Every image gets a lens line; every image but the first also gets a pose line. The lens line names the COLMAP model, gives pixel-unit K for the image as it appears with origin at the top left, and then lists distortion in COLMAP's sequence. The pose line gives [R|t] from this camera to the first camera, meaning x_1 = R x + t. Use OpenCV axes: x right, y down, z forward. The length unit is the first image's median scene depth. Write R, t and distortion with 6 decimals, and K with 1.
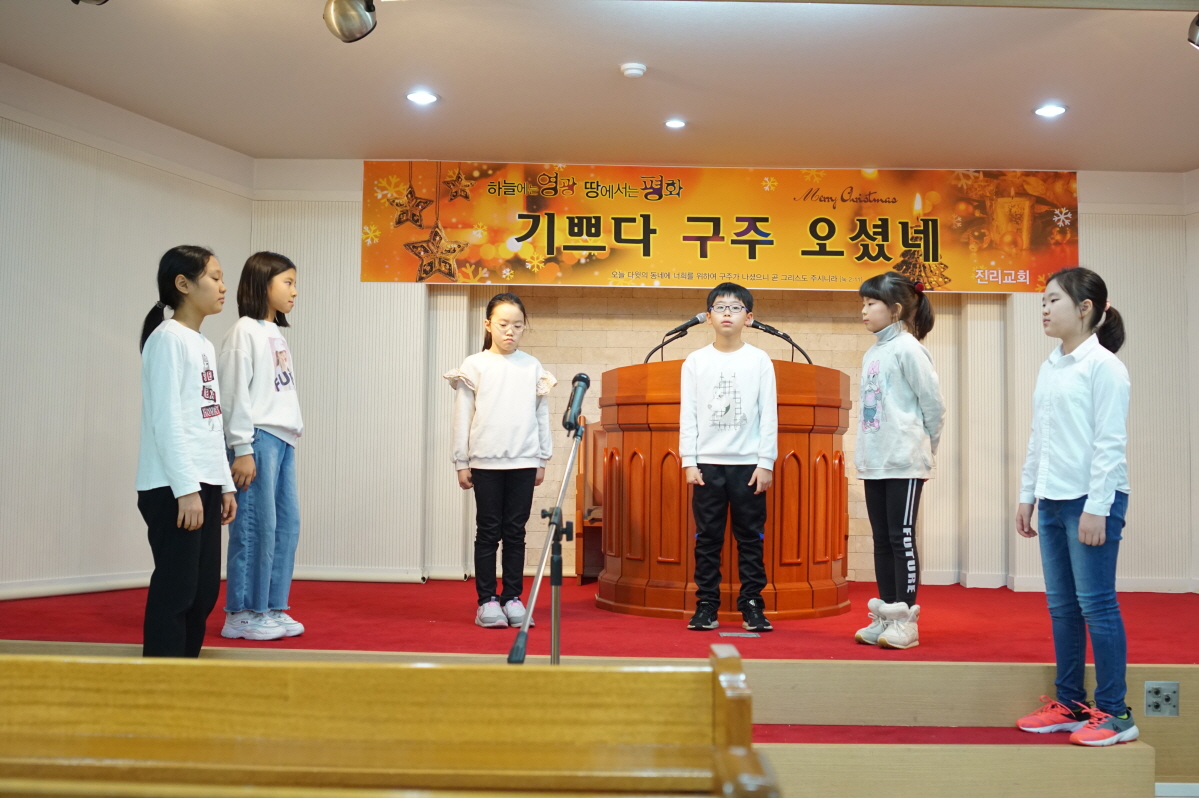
lens RADIAL K [[1259.4, 0, 599.8], [0, 1259.4, 394.4], [0, 0, 1]] dist [-0.106898, 0.082662]
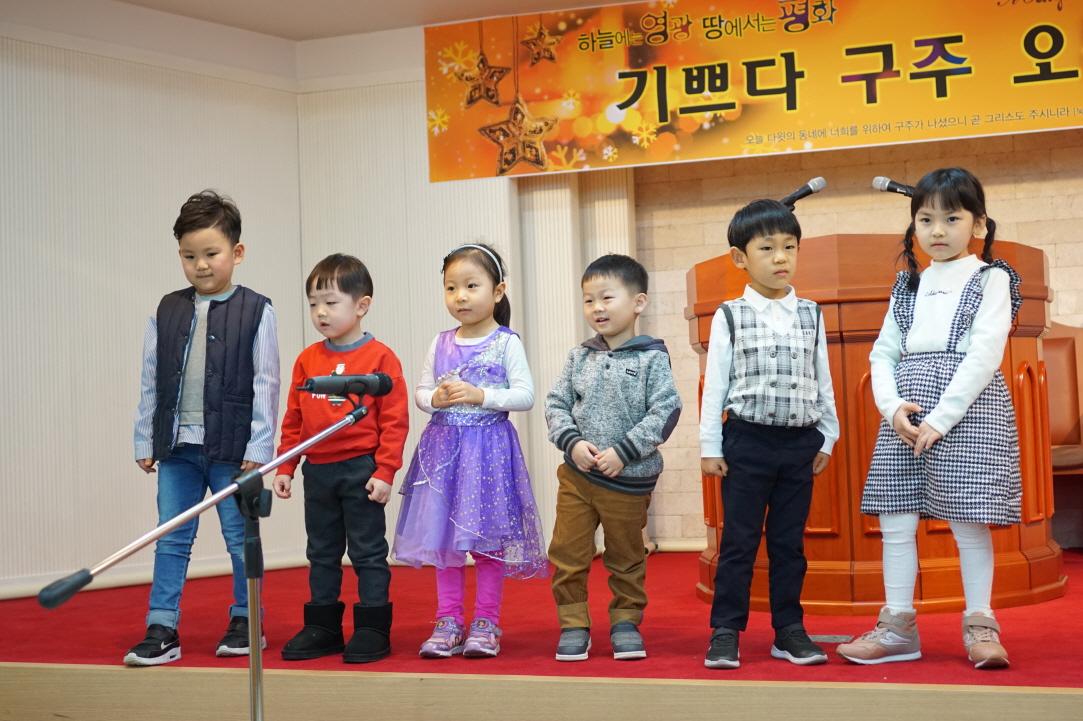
lens RADIAL K [[1517.0, 0, 539.5], [0, 1517.0, 356.1], [0, 0, 1]] dist [-0.048356, 0.085285]
pose [[0.950895, -0.062870, -0.303061, 0.154277], [0.069263, 0.997544, 0.010383, 0.012829], [0.301664, -0.030864, 0.952915, 0.118193]]
